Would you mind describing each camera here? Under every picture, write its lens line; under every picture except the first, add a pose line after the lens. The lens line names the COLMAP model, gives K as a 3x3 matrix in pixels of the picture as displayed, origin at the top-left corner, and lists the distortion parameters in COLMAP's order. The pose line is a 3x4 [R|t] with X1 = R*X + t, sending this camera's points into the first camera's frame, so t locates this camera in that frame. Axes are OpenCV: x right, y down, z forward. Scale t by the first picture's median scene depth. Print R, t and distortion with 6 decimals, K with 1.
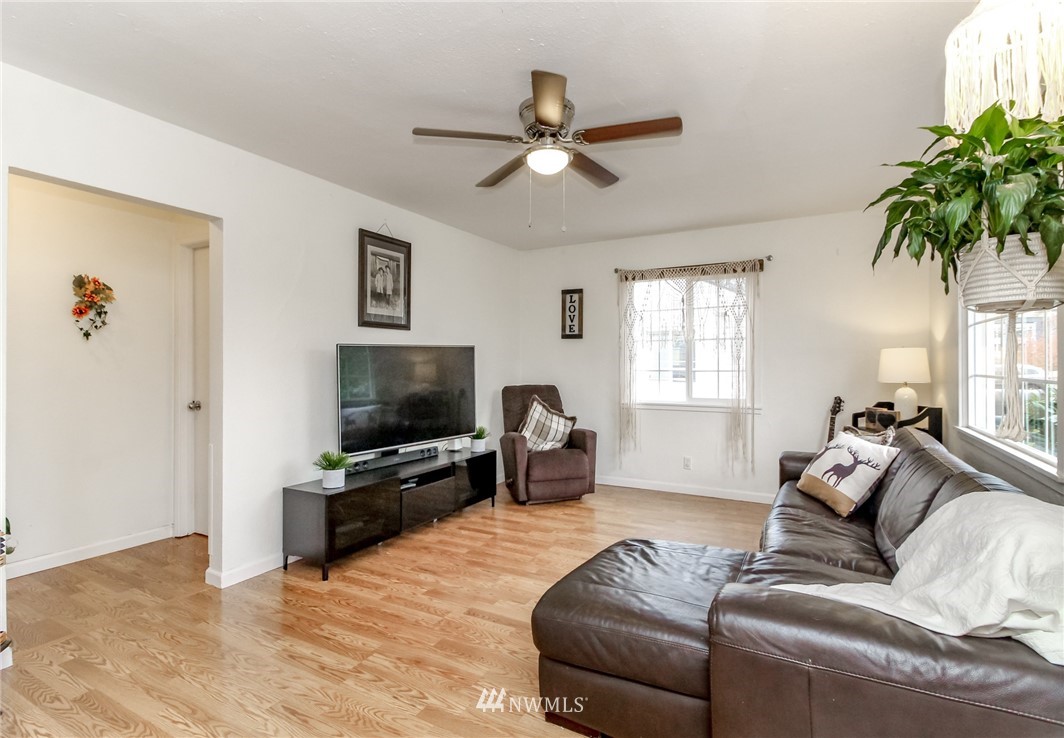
lens RADIAL K [[539.2, 0, 535.2], [0, 539.2, 360.0], [0, 0, 1]] dist [0.006703, -0.008721]
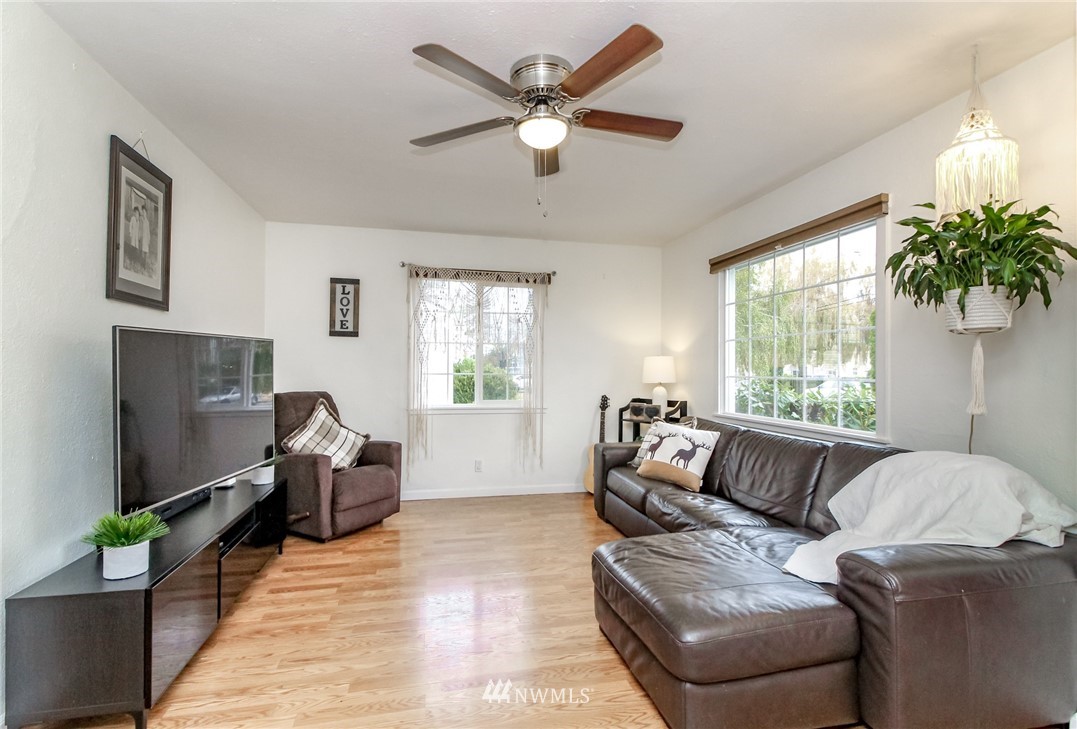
lens RADIAL K [[530.5, 0, 522.7], [0, 530.5, 361.2], [0, 0, 1]] dist [0.013563, -0.002955]
pose [[0.736715, 0.018227, 0.675958, -0.369327], [-0.012436, 0.999833, -0.013407, 0.009359], [-0.676089, 0.001471, 0.736818, 0.242718]]
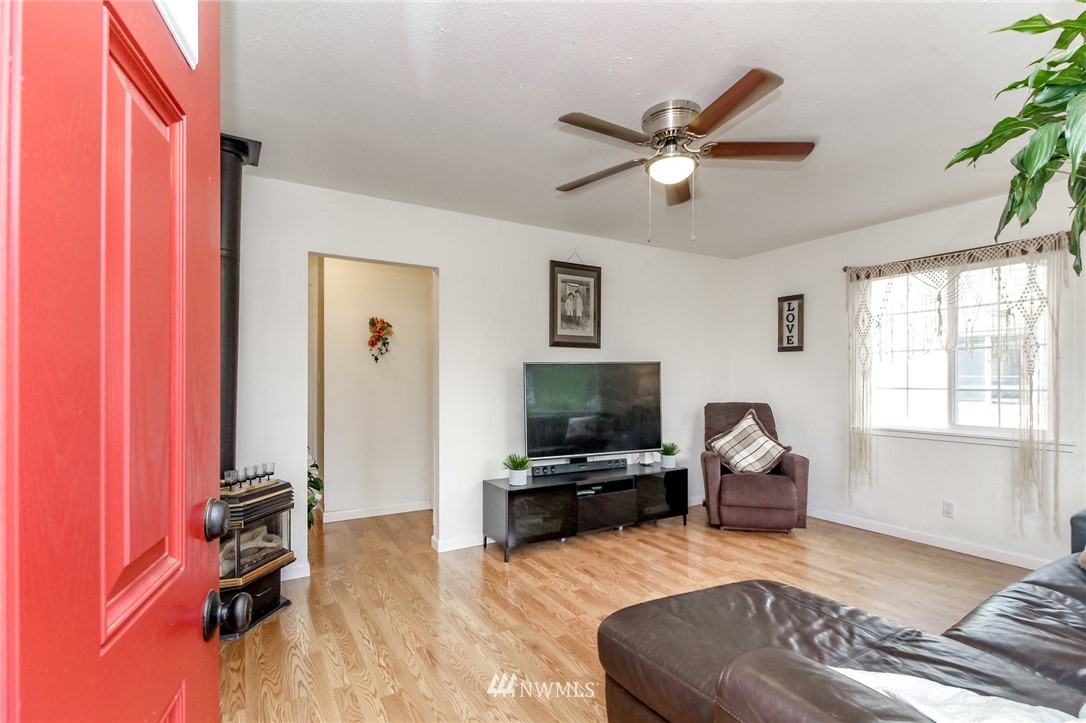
lens RADIAL K [[511.0, 0, 500.8], [0, 511.0, 374.6], [0, 0, 1]] dist [0.015984, -0.008839]
pose [[0.835818, -0.003515, -0.548996, 0.169536], [0.003081, 0.999994, -0.001711, -0.001717], [0.548998, -0.000262, 0.835823, 0.041083]]
